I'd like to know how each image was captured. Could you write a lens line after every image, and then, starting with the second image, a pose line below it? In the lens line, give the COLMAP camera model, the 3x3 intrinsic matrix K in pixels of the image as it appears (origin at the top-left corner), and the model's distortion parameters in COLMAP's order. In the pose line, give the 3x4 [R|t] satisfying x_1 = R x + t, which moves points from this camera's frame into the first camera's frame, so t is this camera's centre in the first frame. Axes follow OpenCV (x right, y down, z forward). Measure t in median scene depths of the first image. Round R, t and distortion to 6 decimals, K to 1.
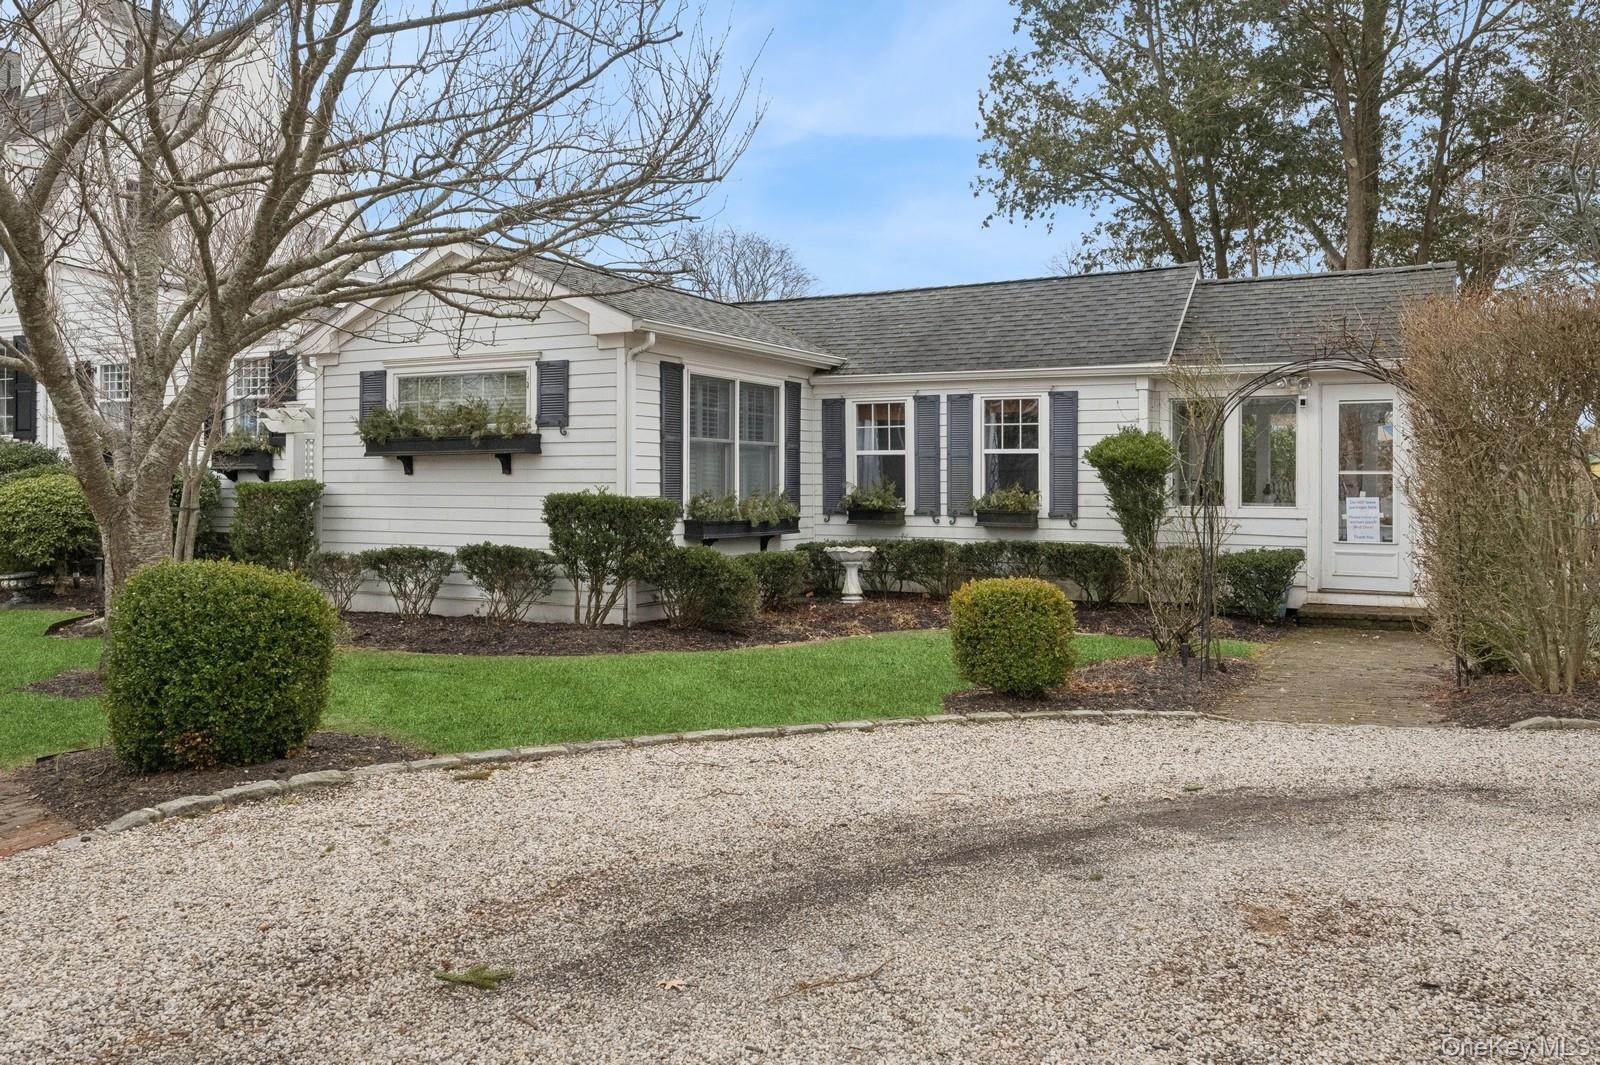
lens RADIAL K [[1209.6, 0, 786.7], [0, 1209.6, 477.5], [0, 0, 1]] dist [-0.035114, 0.015332]
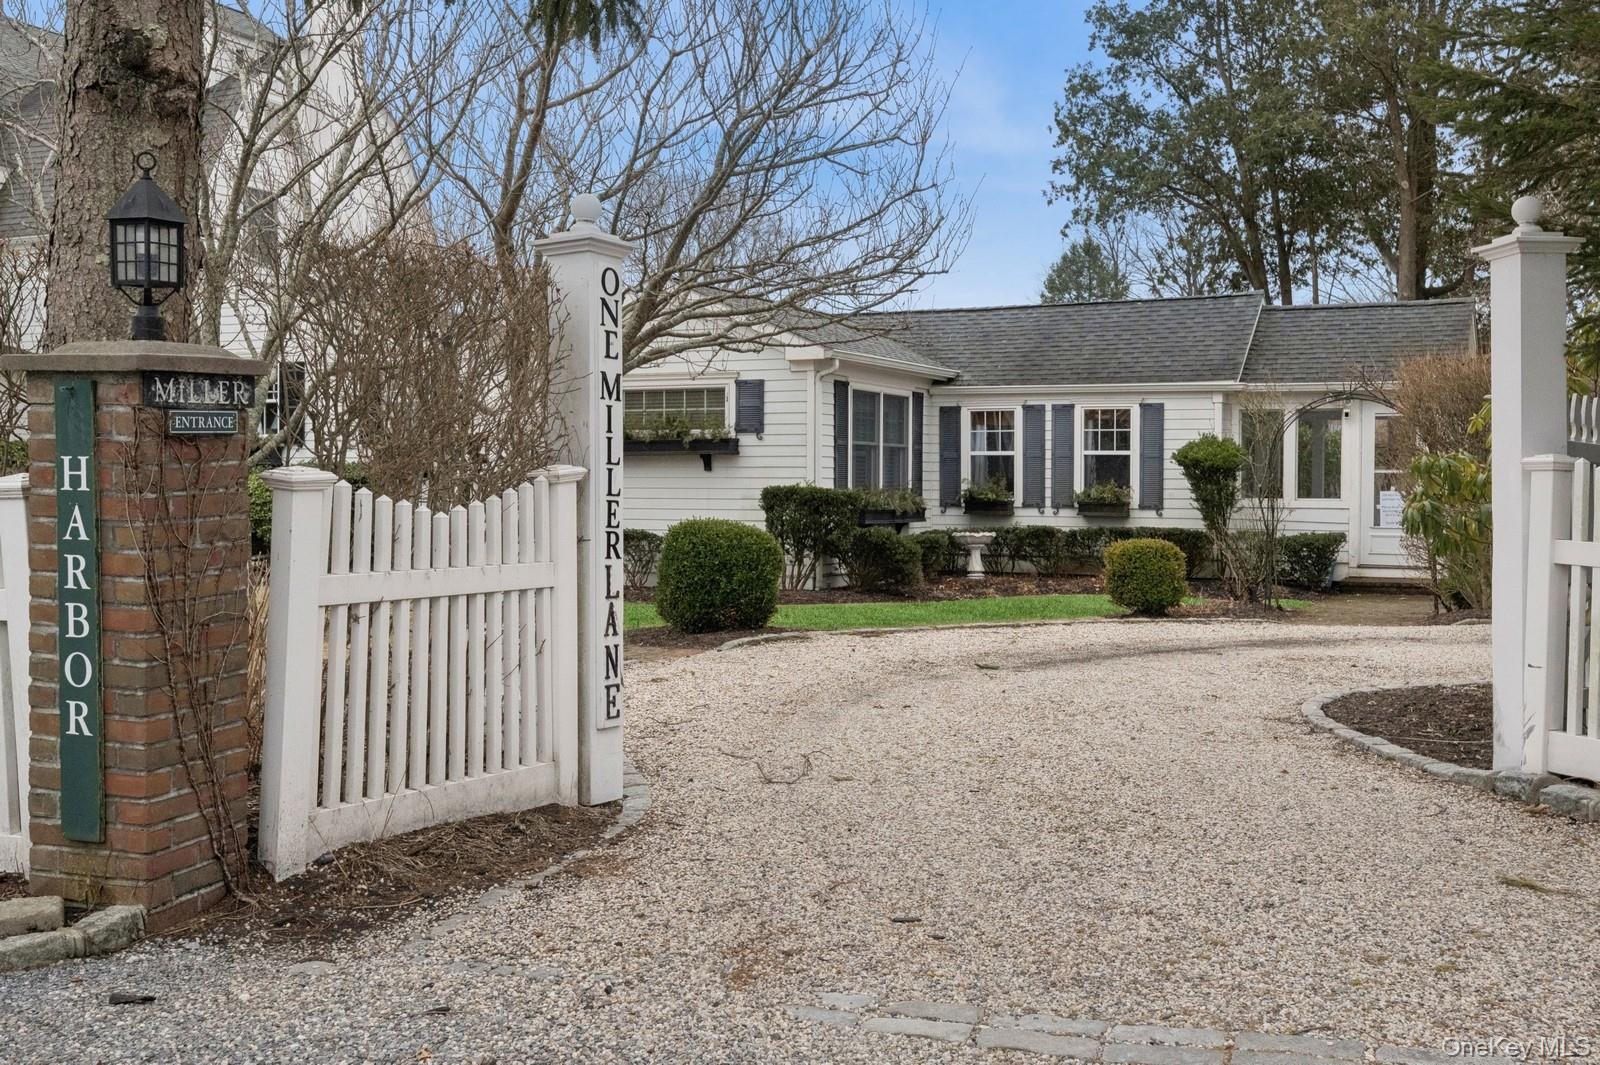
lens RADIAL K [[1618.6, 0, 813.4], [0, 1618.6, 497.7], [0, 0, 1]] dist [0.005452, 0.000000]
pose [[0.998122, 0.001308, 0.061251, -0.278120], [-0.002038, 0.999928, 0.011844, 0.005903], [-0.061231, -0.011946, 0.998052, -0.797317]]
